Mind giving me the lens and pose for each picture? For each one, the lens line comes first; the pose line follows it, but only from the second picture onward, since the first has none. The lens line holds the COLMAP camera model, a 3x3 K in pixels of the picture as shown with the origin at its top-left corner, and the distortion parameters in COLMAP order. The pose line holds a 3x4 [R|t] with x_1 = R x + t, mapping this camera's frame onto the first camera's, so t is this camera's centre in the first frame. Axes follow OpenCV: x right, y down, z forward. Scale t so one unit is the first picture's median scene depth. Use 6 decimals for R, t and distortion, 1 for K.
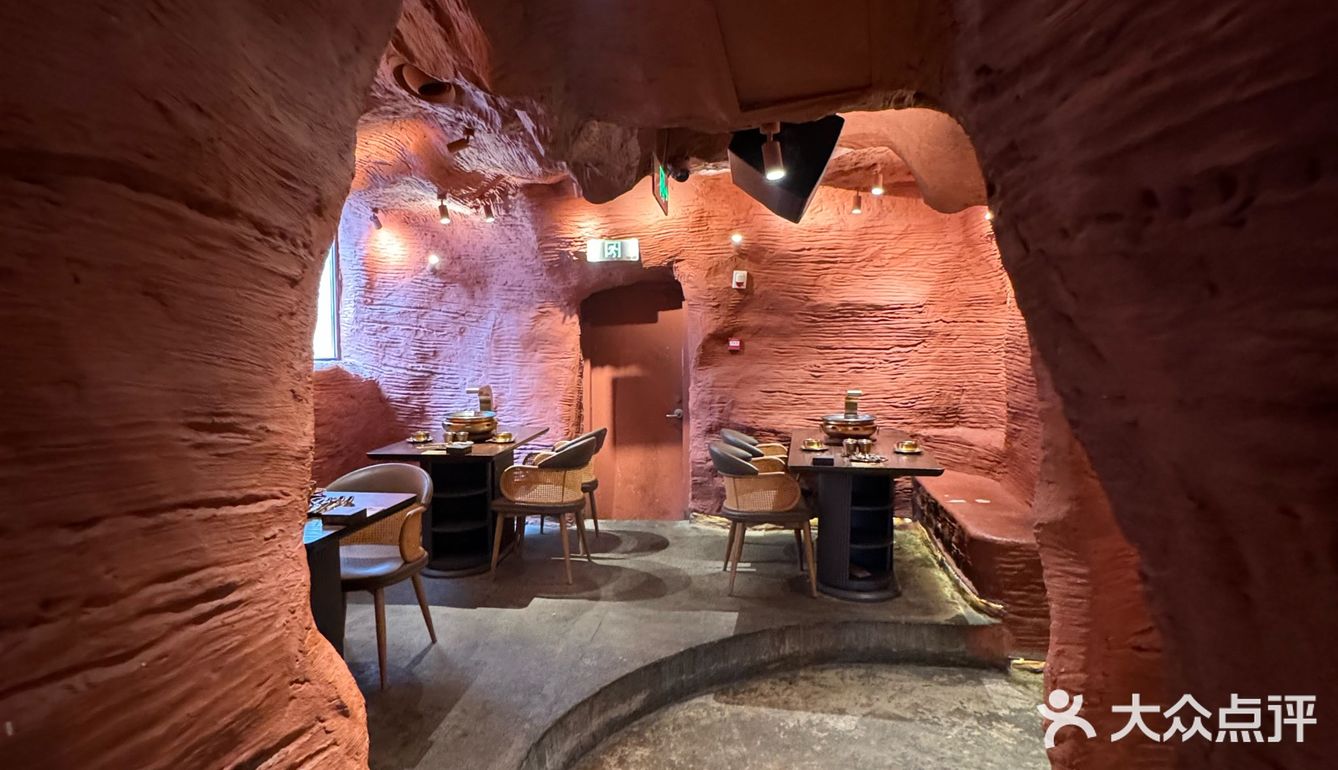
lens RADIAL K [[706.4, 0, 668.7], [0, 706.4, 383.9], [0, 0, 1]] dist [0.000024, -0.001334]
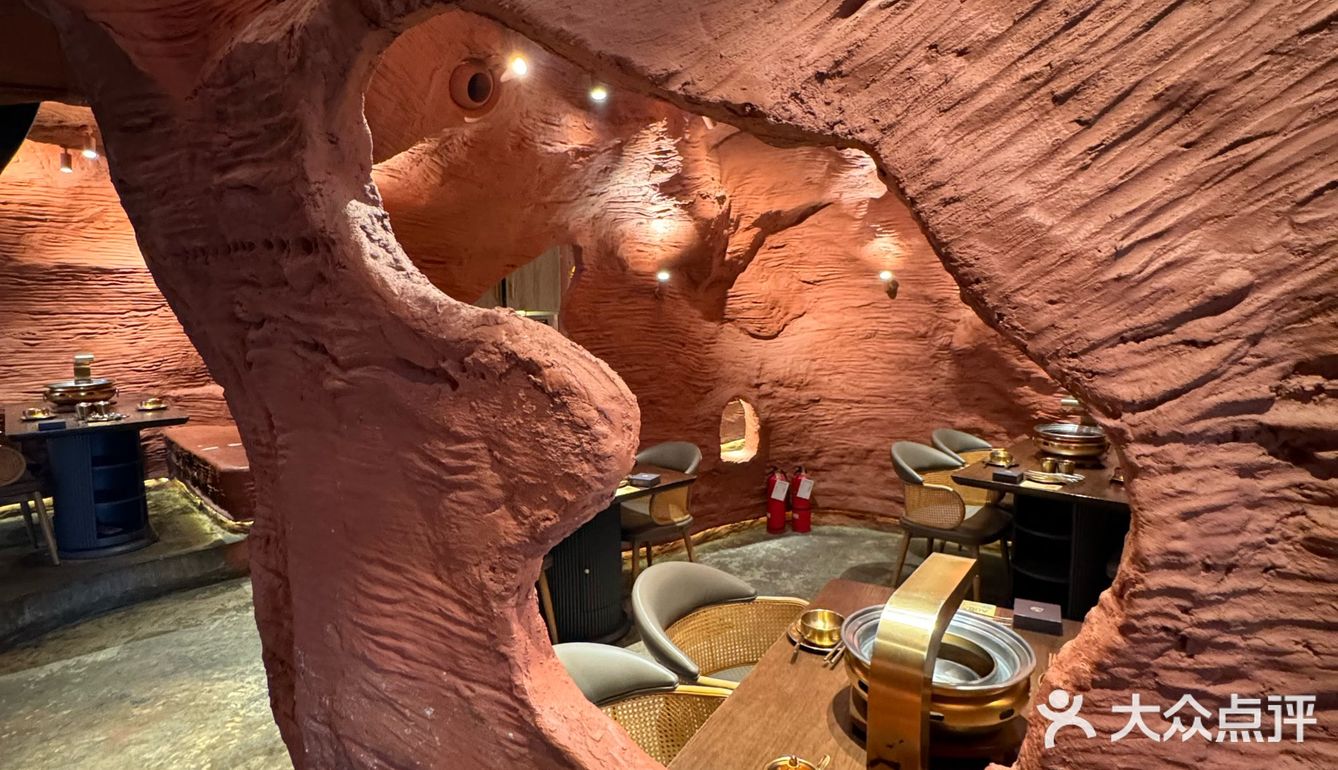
lens RADIAL K [[706.4, 0, 668.6], [0, 706.4, 383.2], [0, 0, 1]] dist [0.000024, -0.001334]
pose [[0.585970, -0.090897, 0.805219, -0.056805], [0.052265, 0.995859, 0.074384, 0.017243], [-0.808646, -0.001502, 0.588294, -0.241527]]
